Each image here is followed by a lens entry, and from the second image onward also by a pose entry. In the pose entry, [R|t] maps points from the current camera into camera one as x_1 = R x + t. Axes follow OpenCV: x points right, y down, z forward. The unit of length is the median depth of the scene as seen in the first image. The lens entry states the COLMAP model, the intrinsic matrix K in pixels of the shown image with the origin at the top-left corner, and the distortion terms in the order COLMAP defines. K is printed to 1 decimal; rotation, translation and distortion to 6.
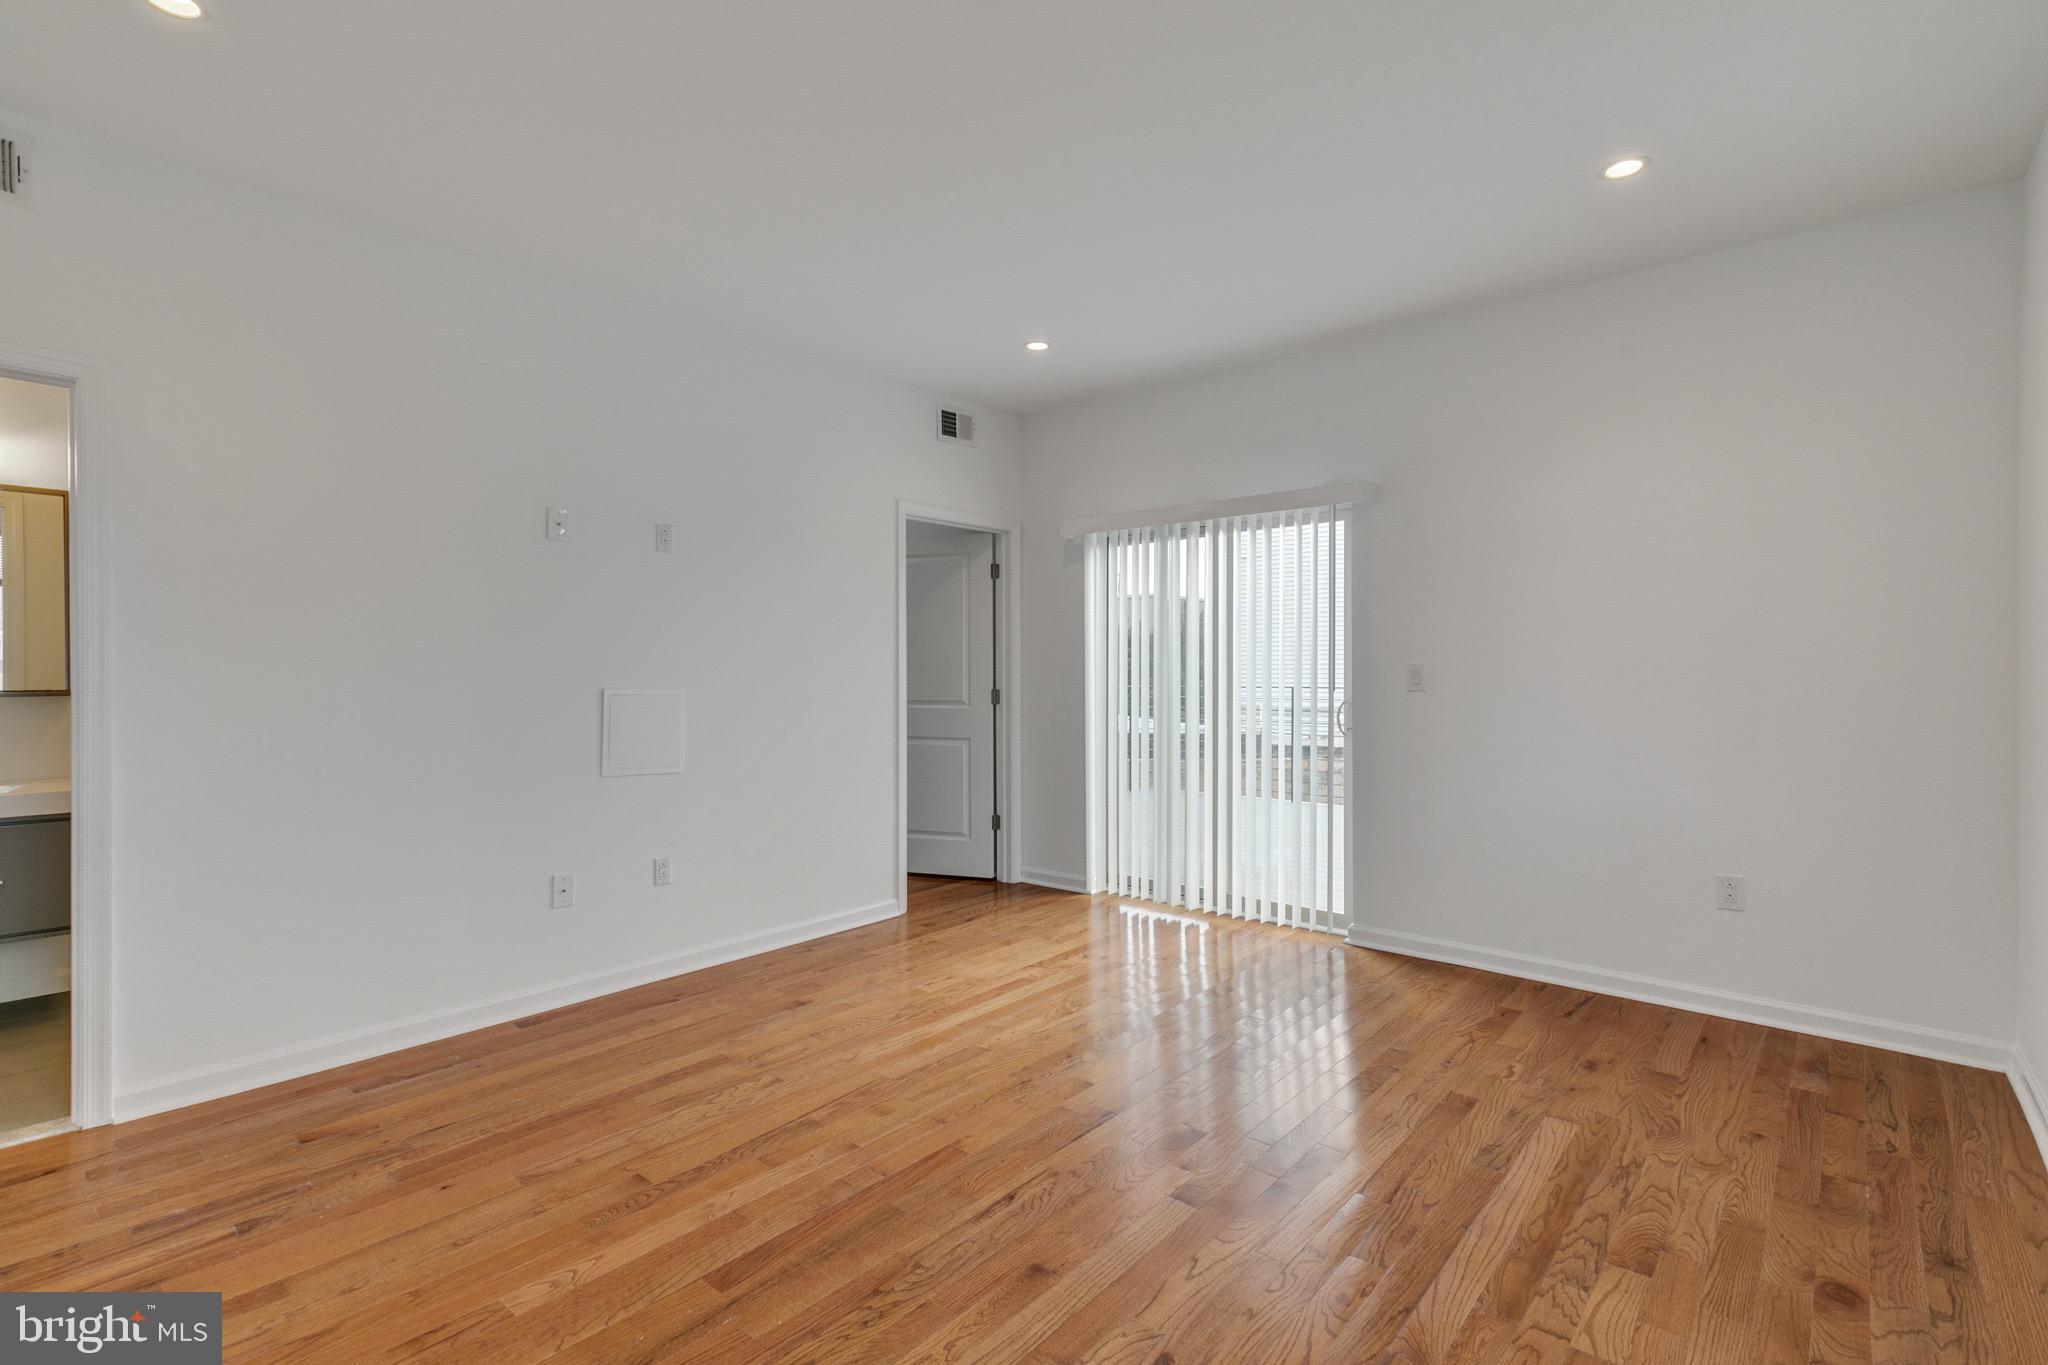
lens RADIAL K [[943.2, 0, 1023.8], [0, 943.2, 677.2], [0, 0, 1]] dist [0.007939, 0.000014]
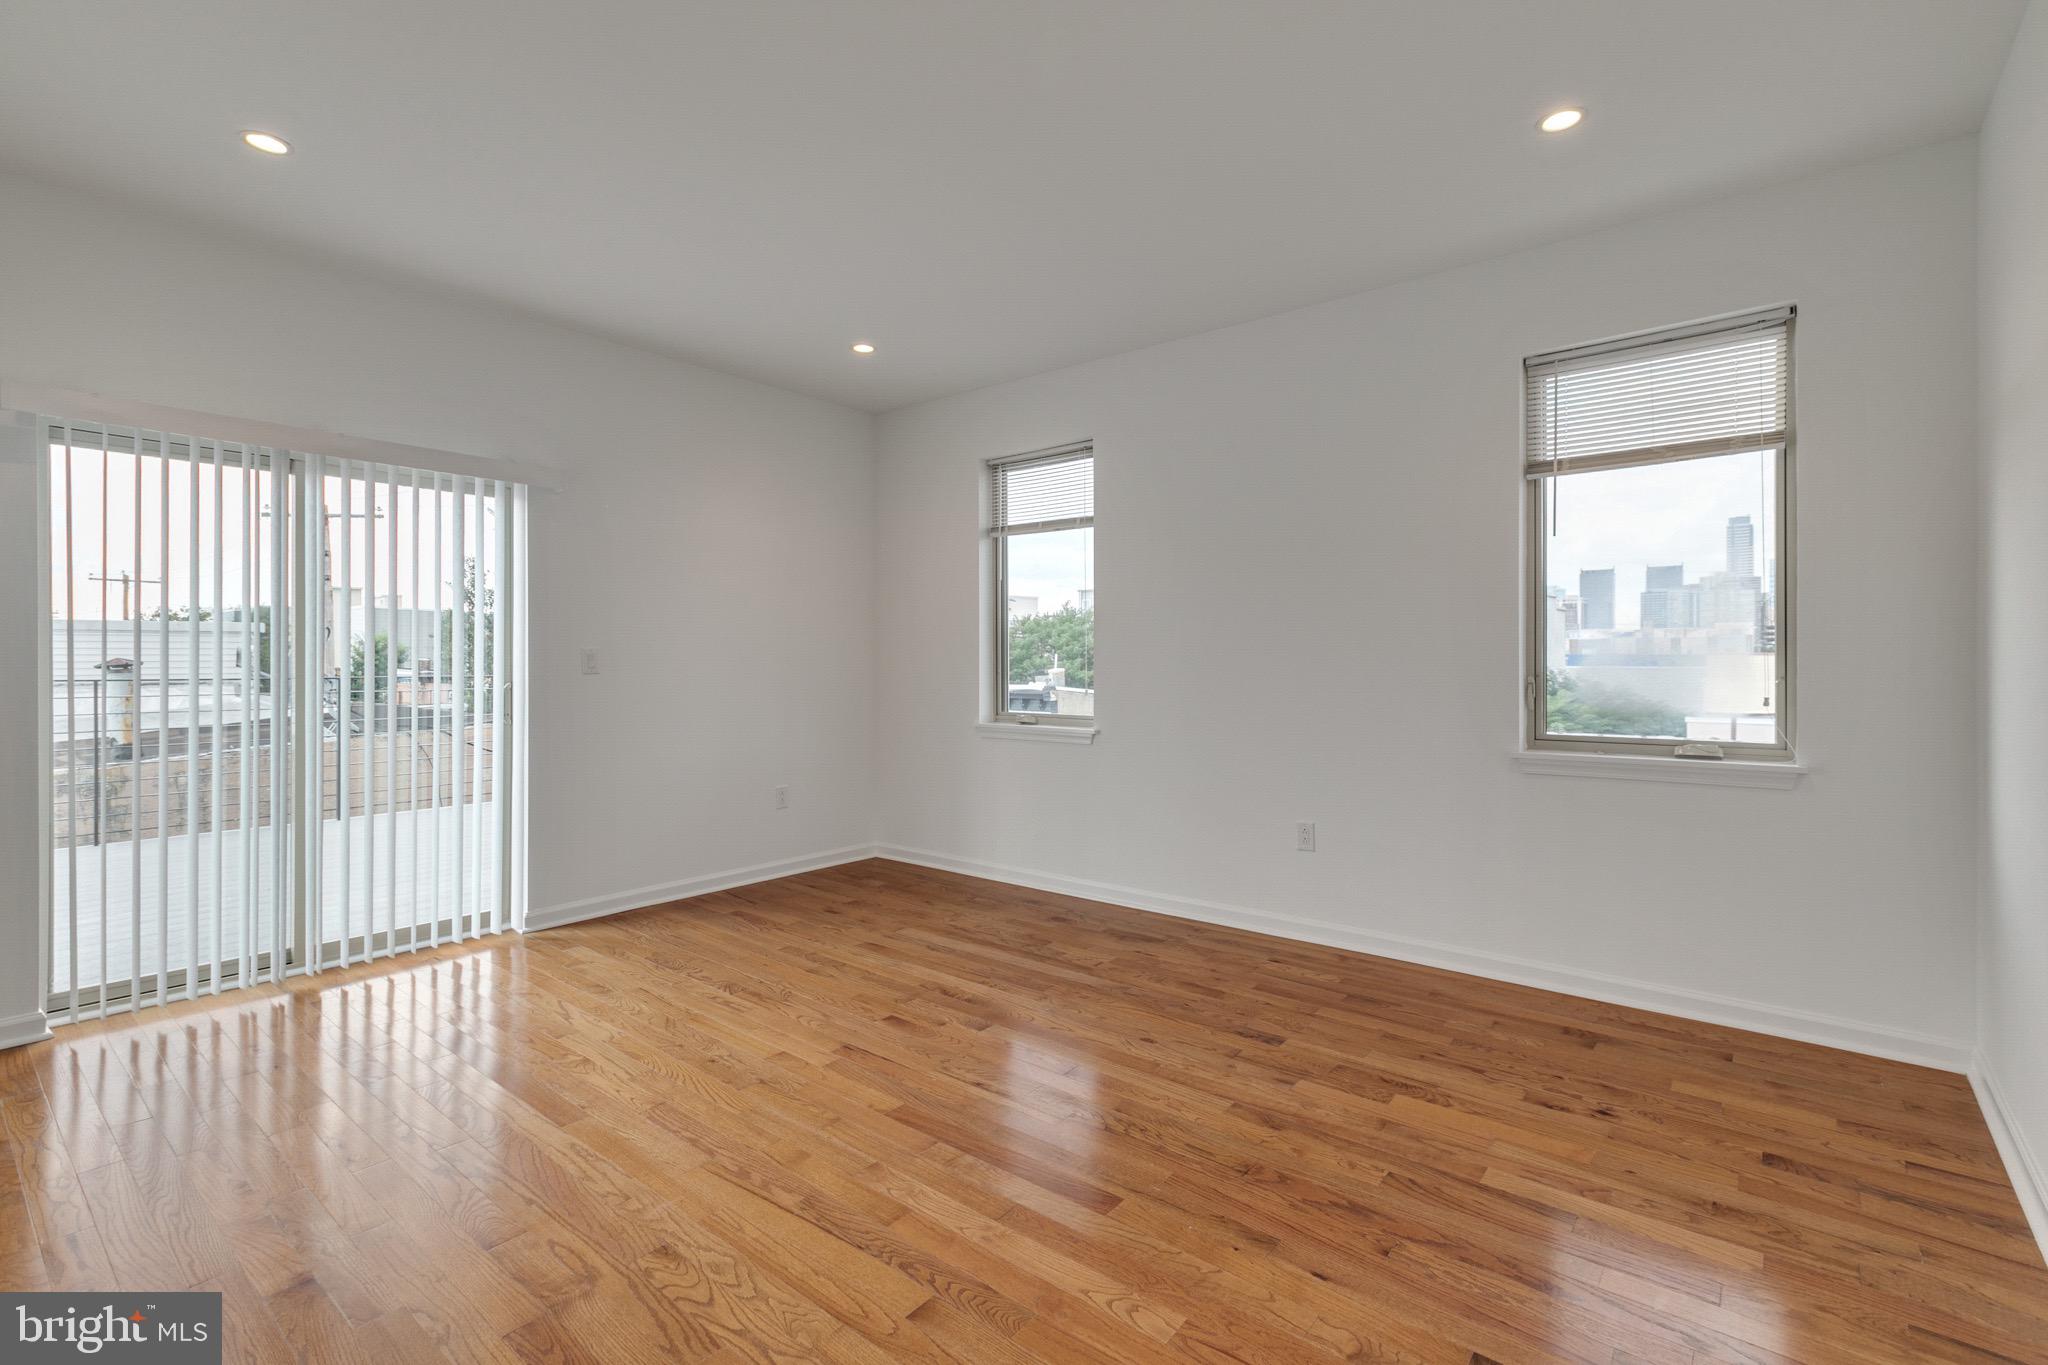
lens RADIAL K [[925.3, 0, 1018.2], [0, 925.3, 661.5], [0, 0, 1]] dist [0.009622, 0.000192]
pose [[-0.029622, -0.000197, 0.999561, -1.049977], [0.006991, 0.999975, 0.000404, 0.004624], [-0.999537, 0.007000, -0.029620, 0.851436]]
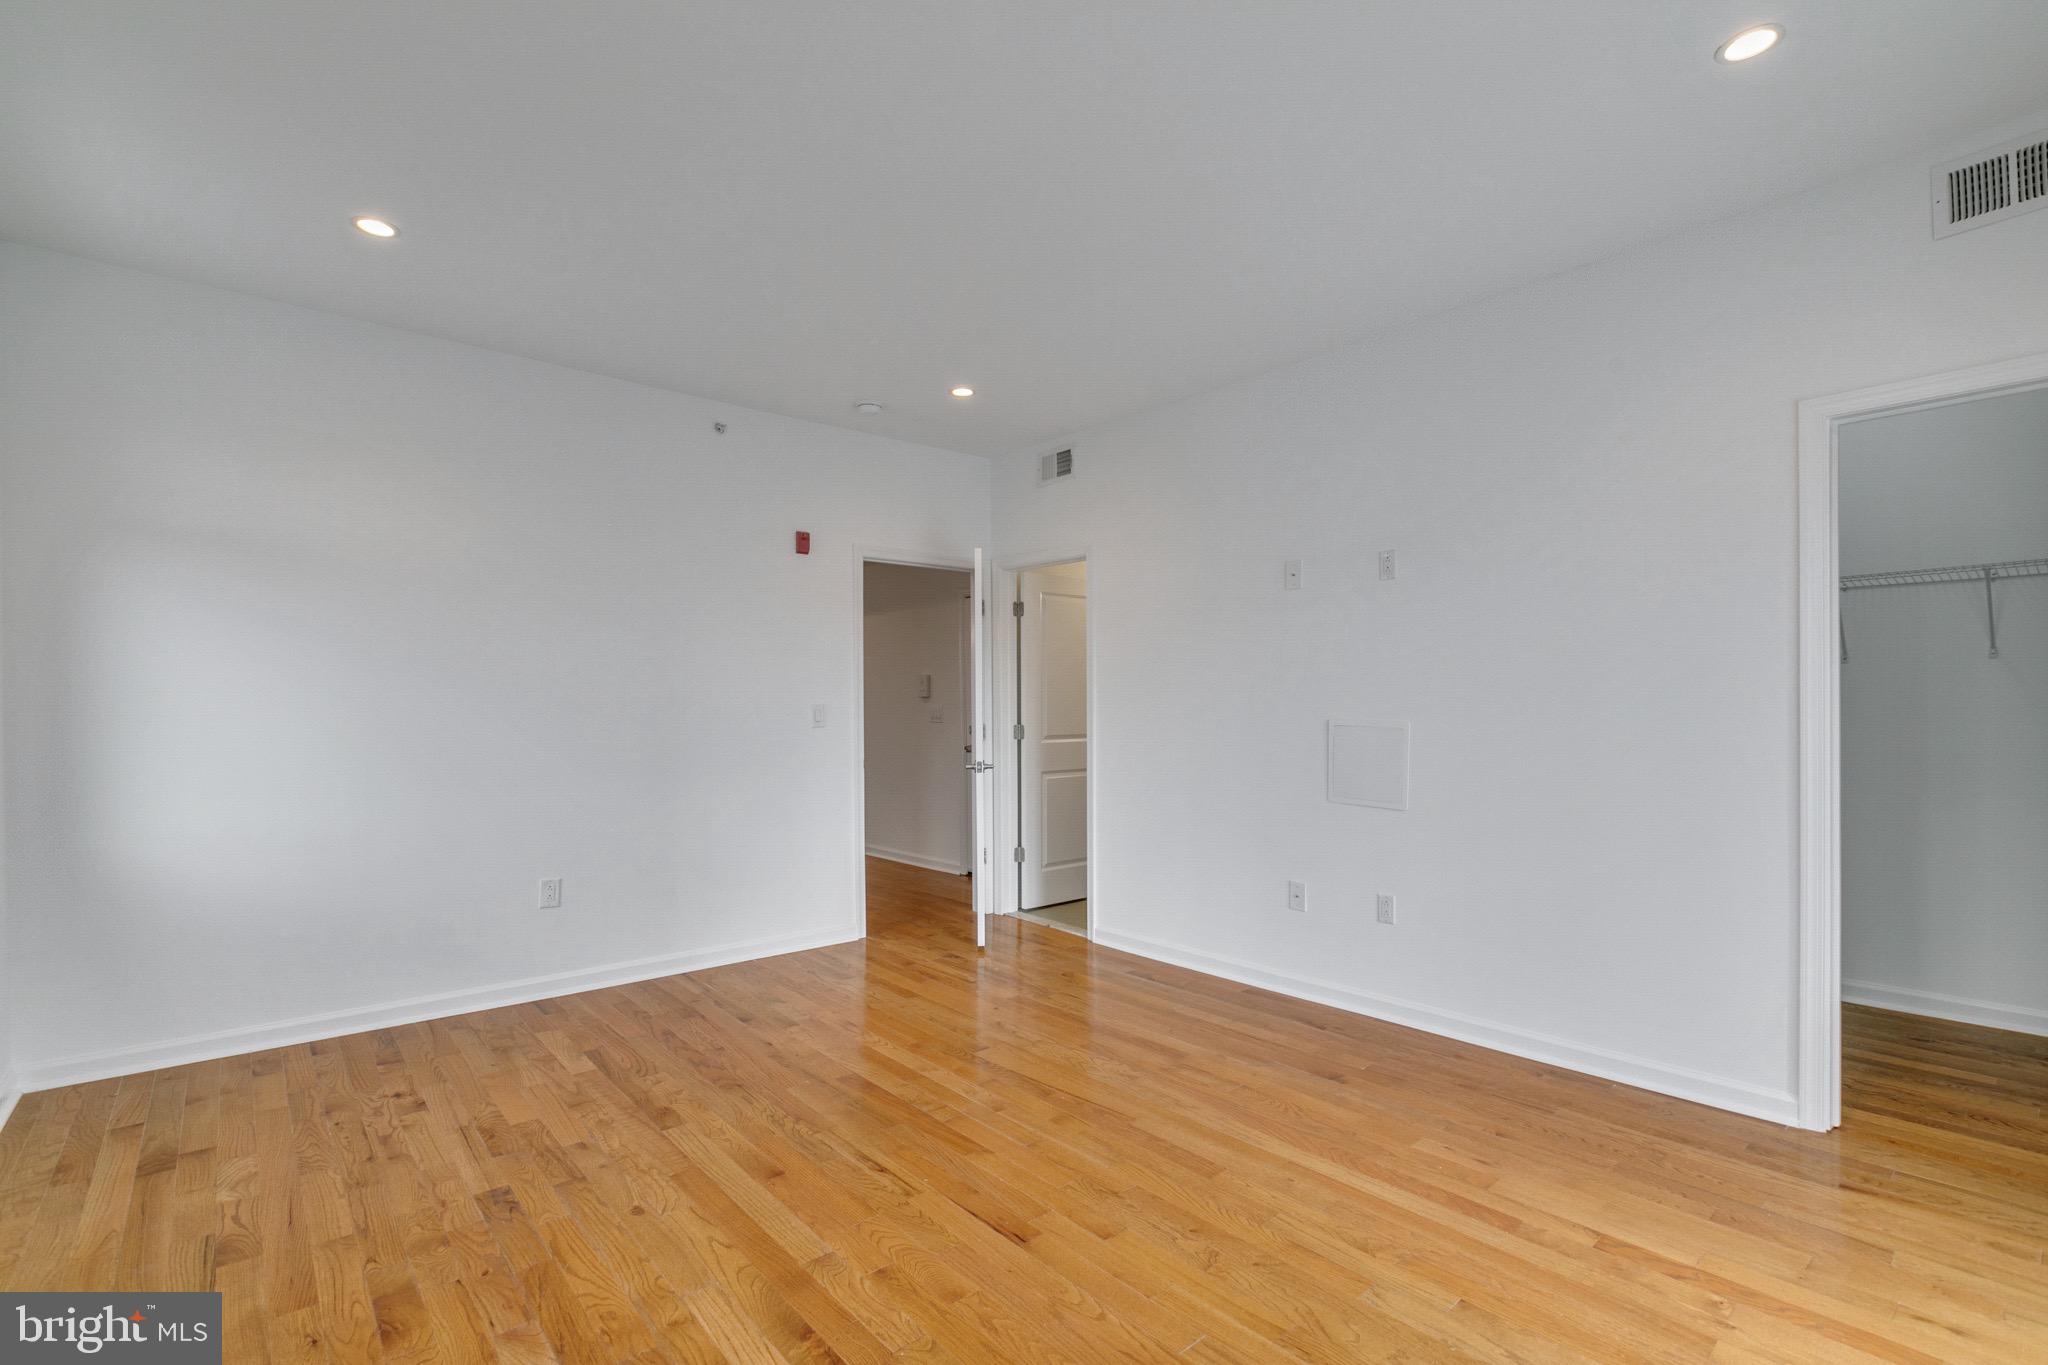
lens RADIAL K [[925.5, 0, 1021.2], [0, 925.5, 708.1], [0, 0, 1]] dist [0.000923, -0.000100]
pose [[-0.146964, 0.005120, -0.989129, 0.919272], [0.000396, 0.999987, 0.005118, -0.009241], [0.989142, 0.000360, -0.146964, 1.153971]]
